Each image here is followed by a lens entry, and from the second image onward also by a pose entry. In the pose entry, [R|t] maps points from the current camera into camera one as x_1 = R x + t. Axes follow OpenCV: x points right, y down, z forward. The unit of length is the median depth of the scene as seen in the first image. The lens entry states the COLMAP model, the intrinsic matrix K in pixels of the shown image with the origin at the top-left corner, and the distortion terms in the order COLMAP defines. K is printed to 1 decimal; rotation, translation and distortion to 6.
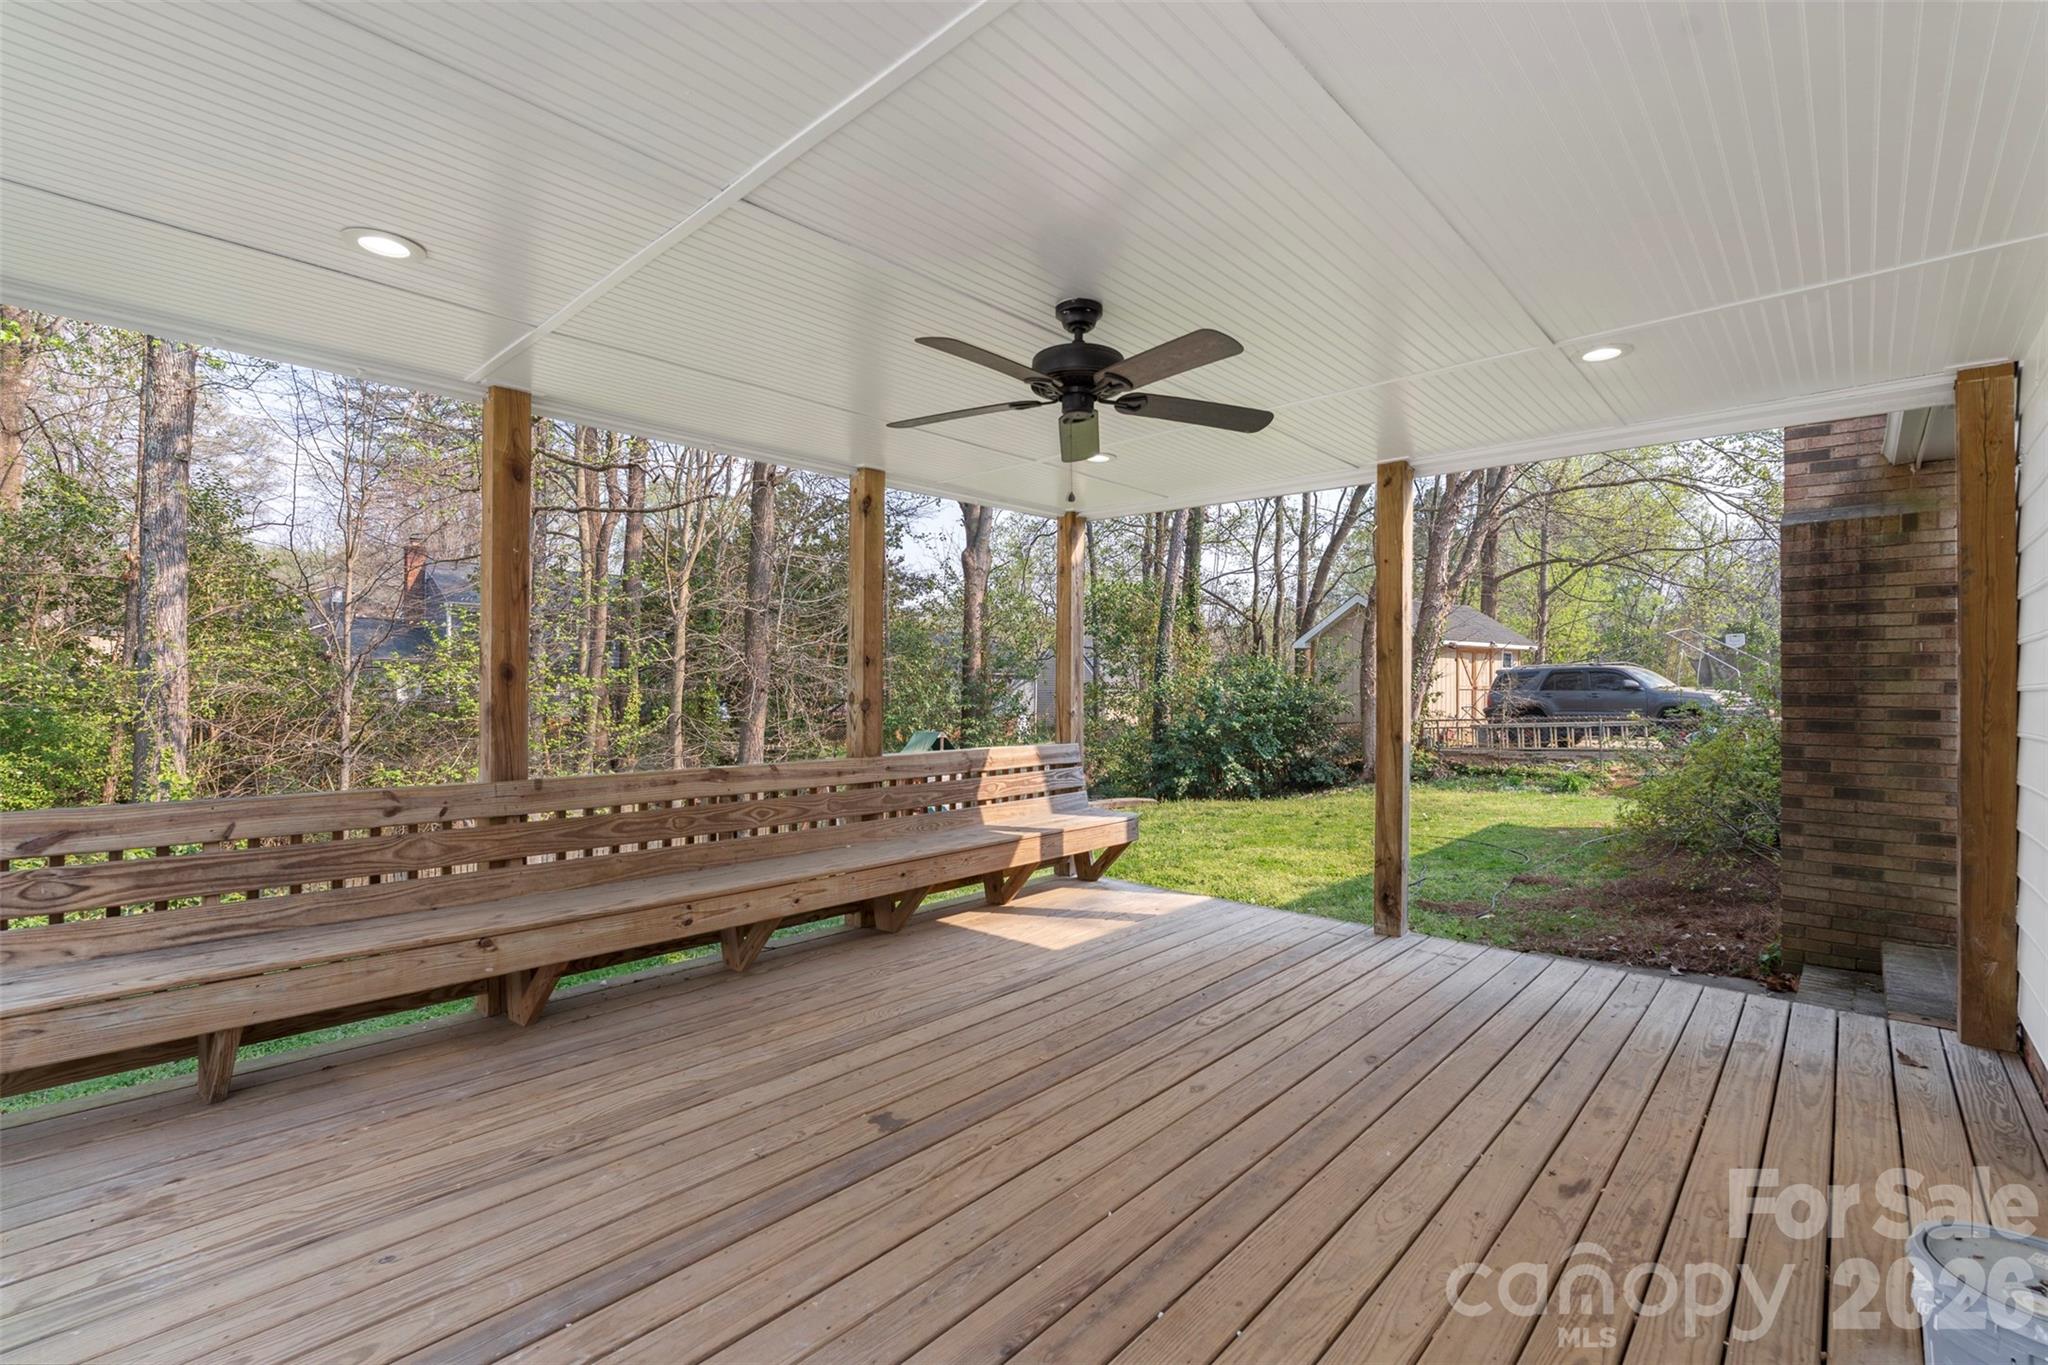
lens RADIAL K [[907.7, 0, 1026.1], [0, 907.7, 685.9], [0, 0, 1]] dist [-0.004707, -0.000197]
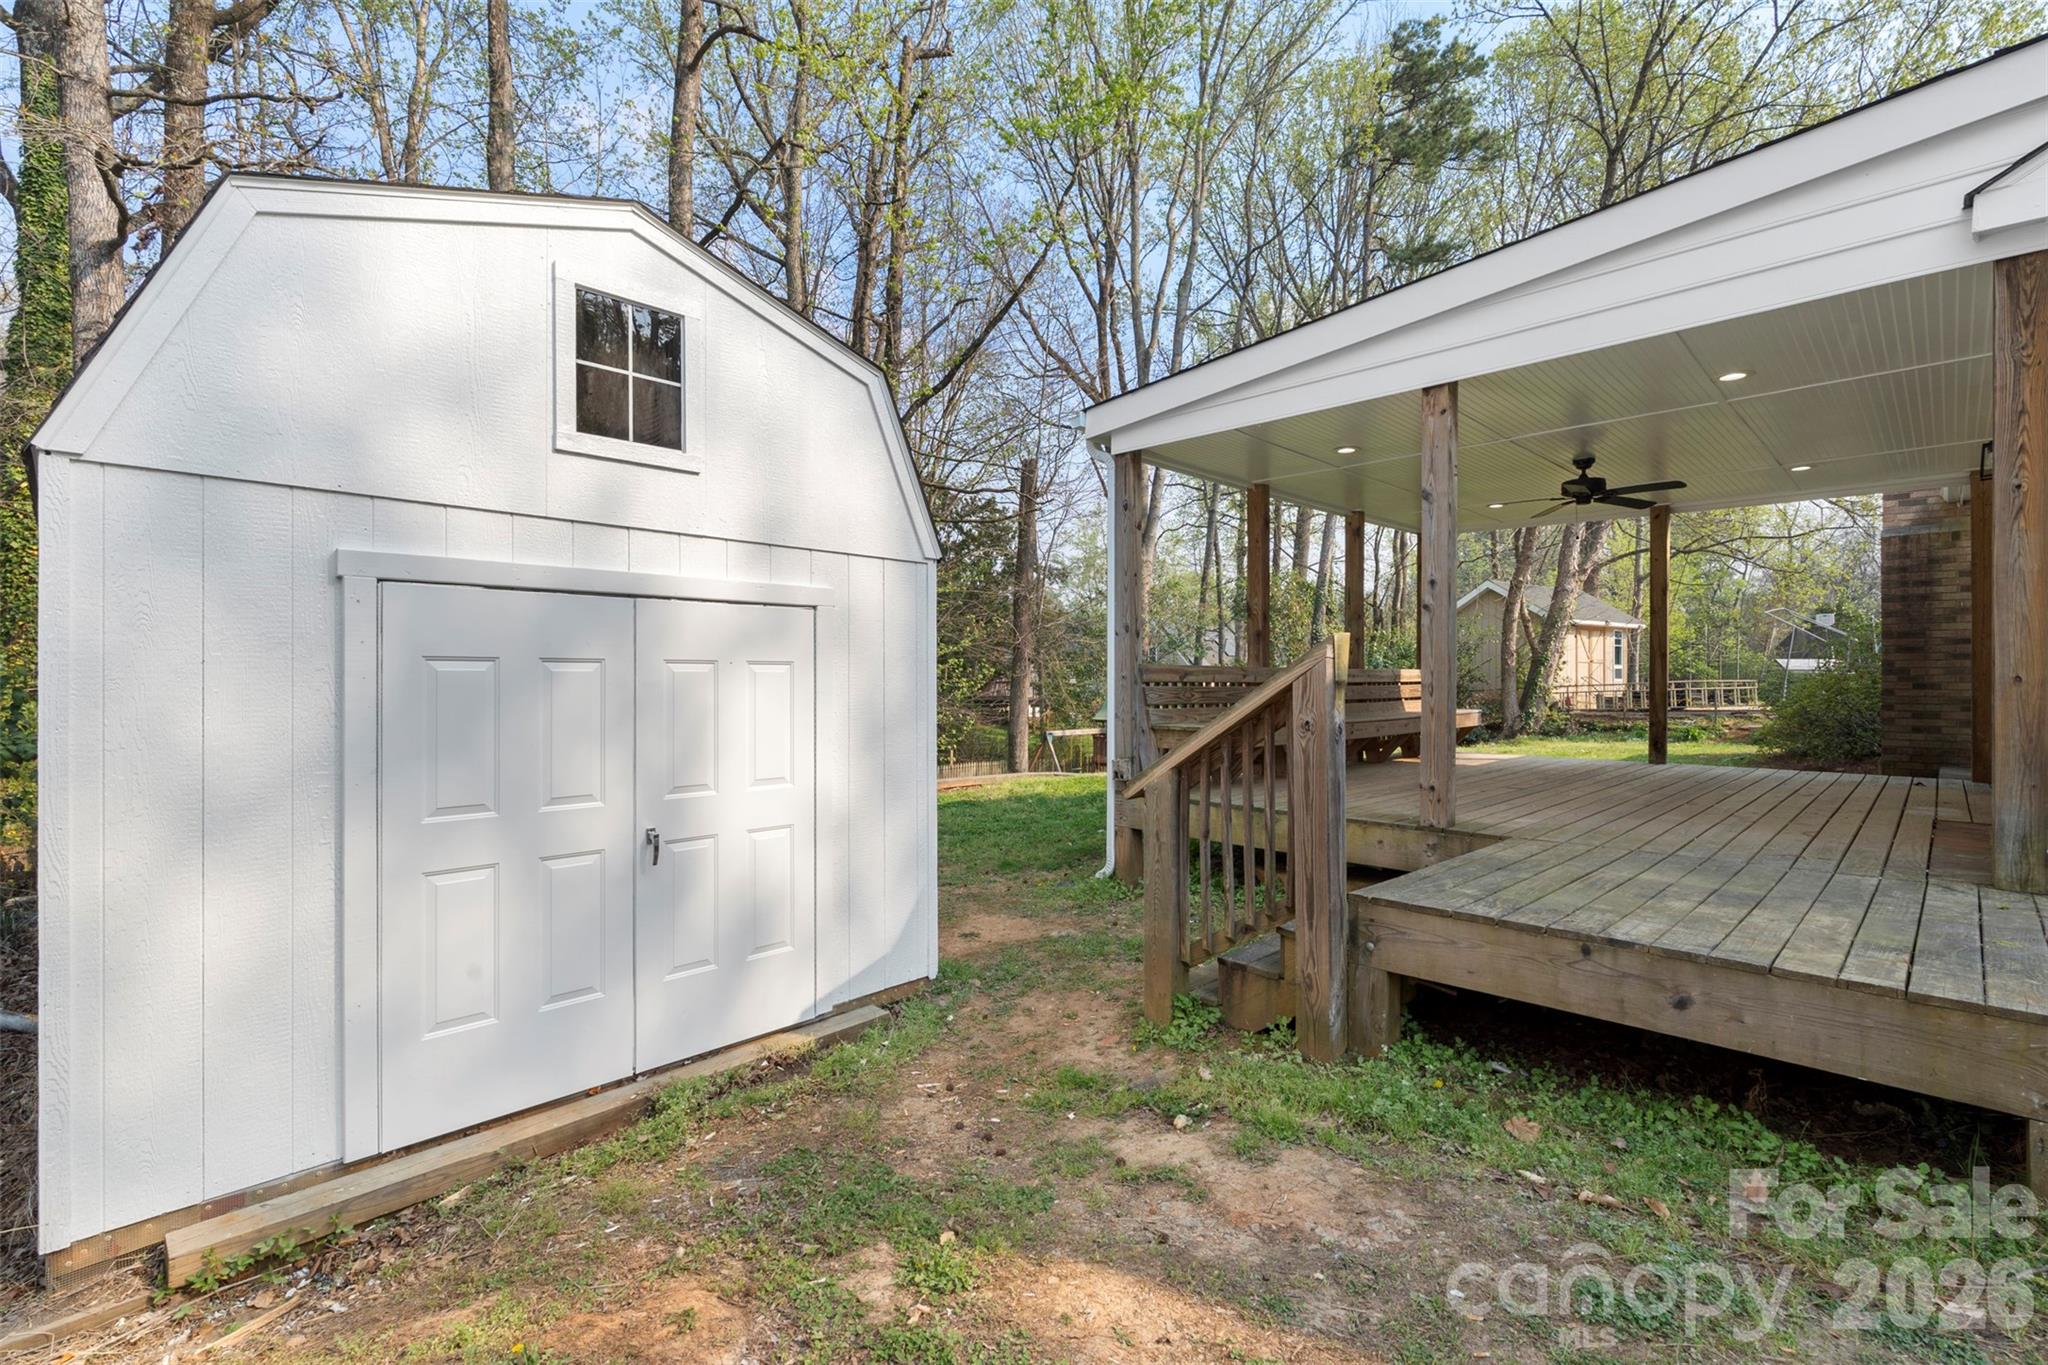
lens RADIAL K [[907.7, 0, 1023.4], [0, 907.7, 678.4], [0, 0, 1]] dist [-0.004707, -0.000197]
pose [[0.998550, -0.003101, -0.053743, -0.878581], [0.003222, 0.999992, 0.002171, 0.105640], [0.053736, -0.002341, 0.998552, -1.007235]]
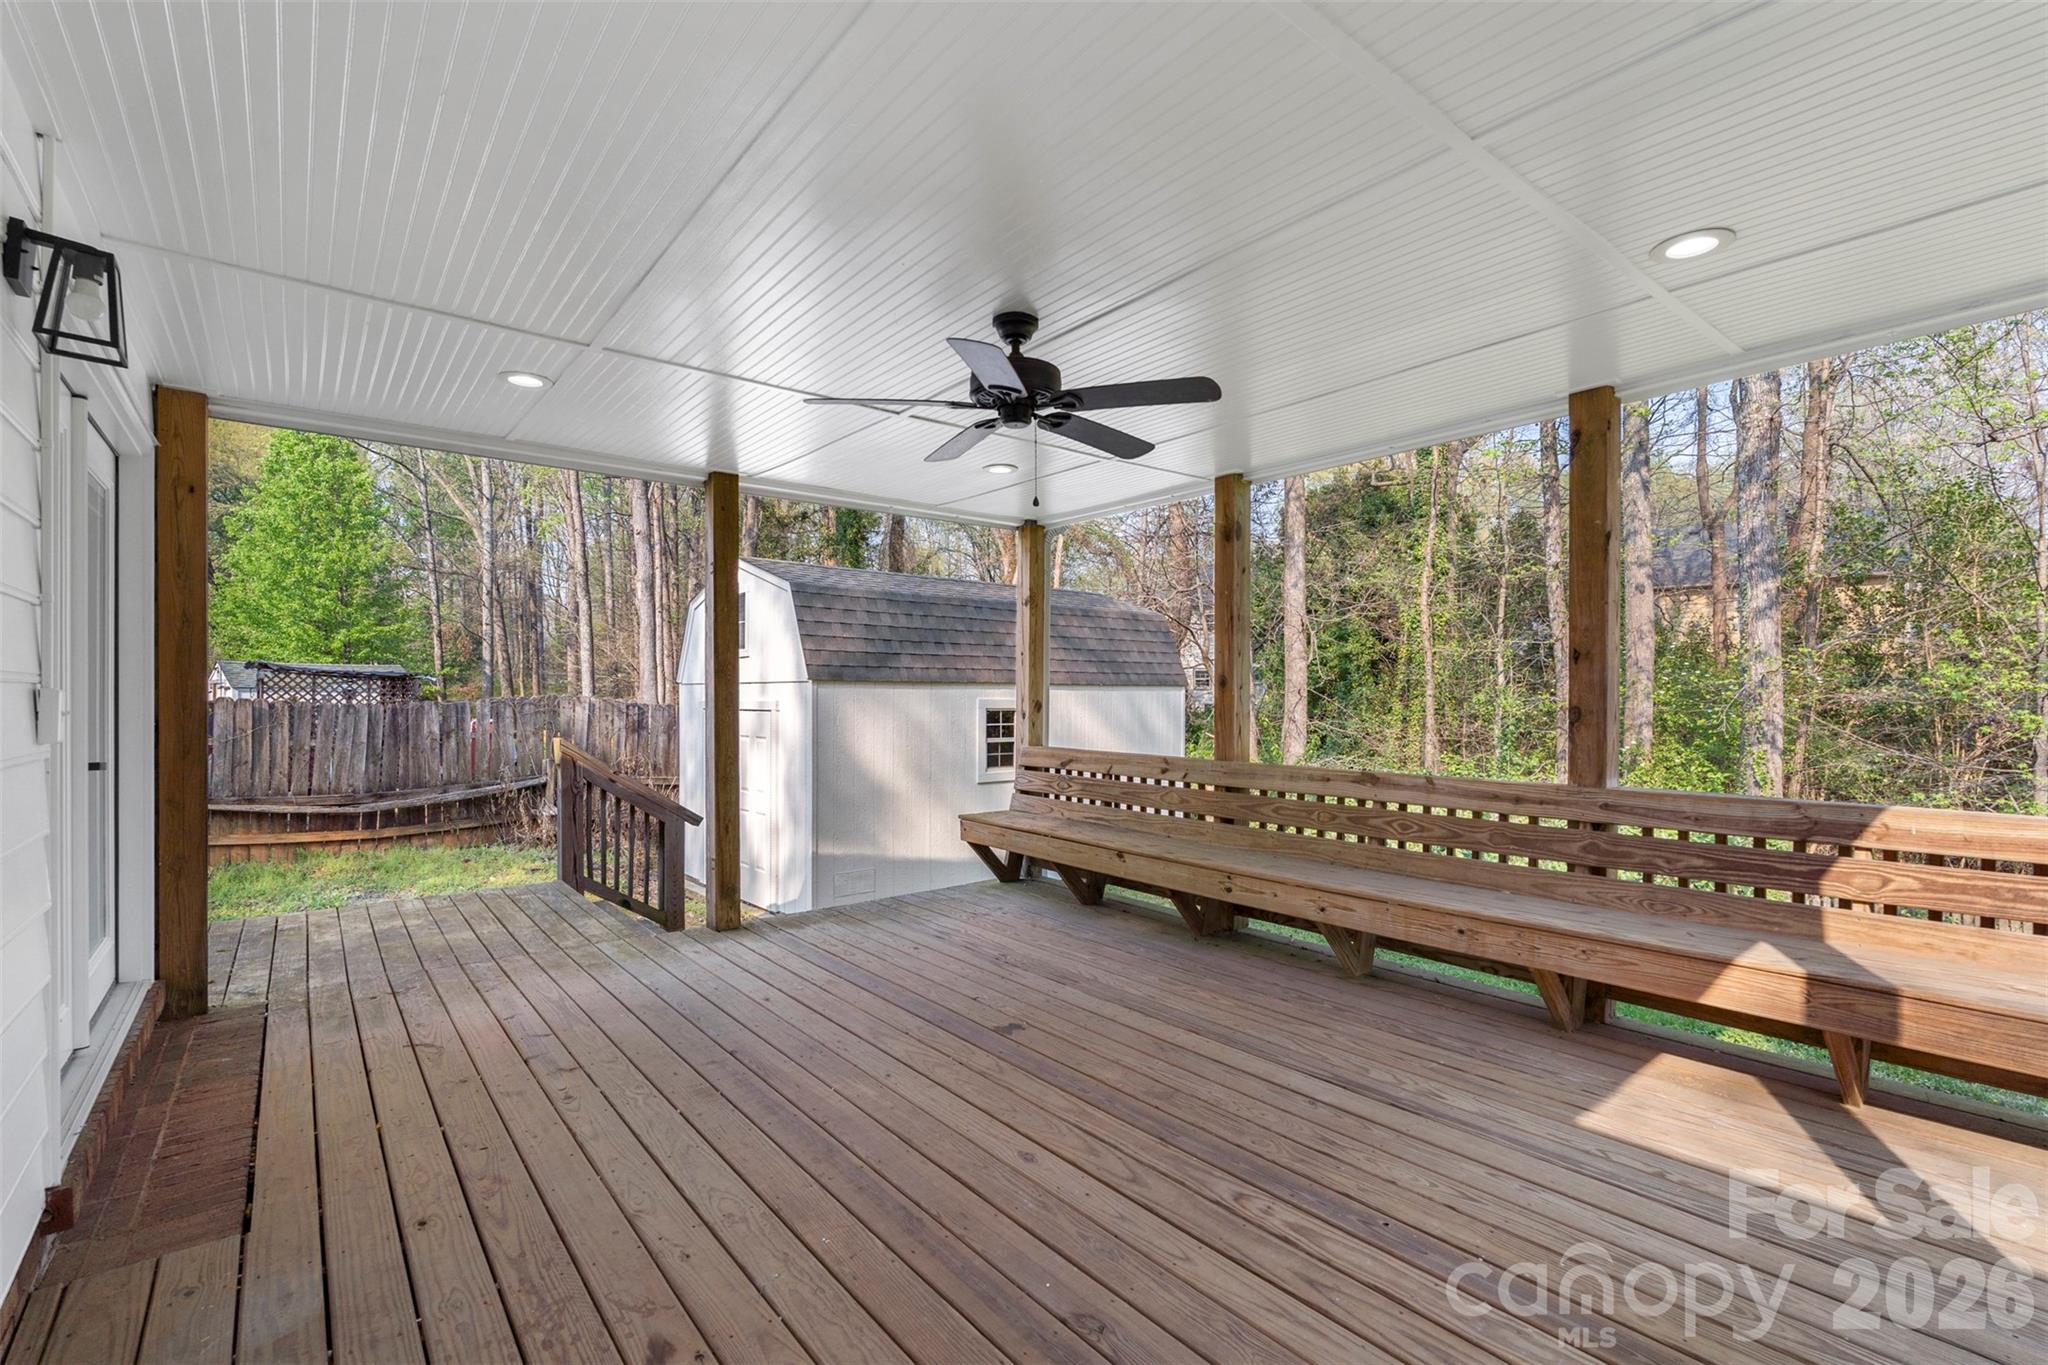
lens RADIAL K [[907.7, 0, 1029.6], [0, 907.7, 695.7], [0, 0, 1]] dist [-0.004707, -0.000197]
pose [[-0.141821, 0.000337, -0.989892, 0.709280], [0.002819, 0.999996, -0.000064, 0.004468], [0.989888, -0.002800, -0.141821, 0.767092]]
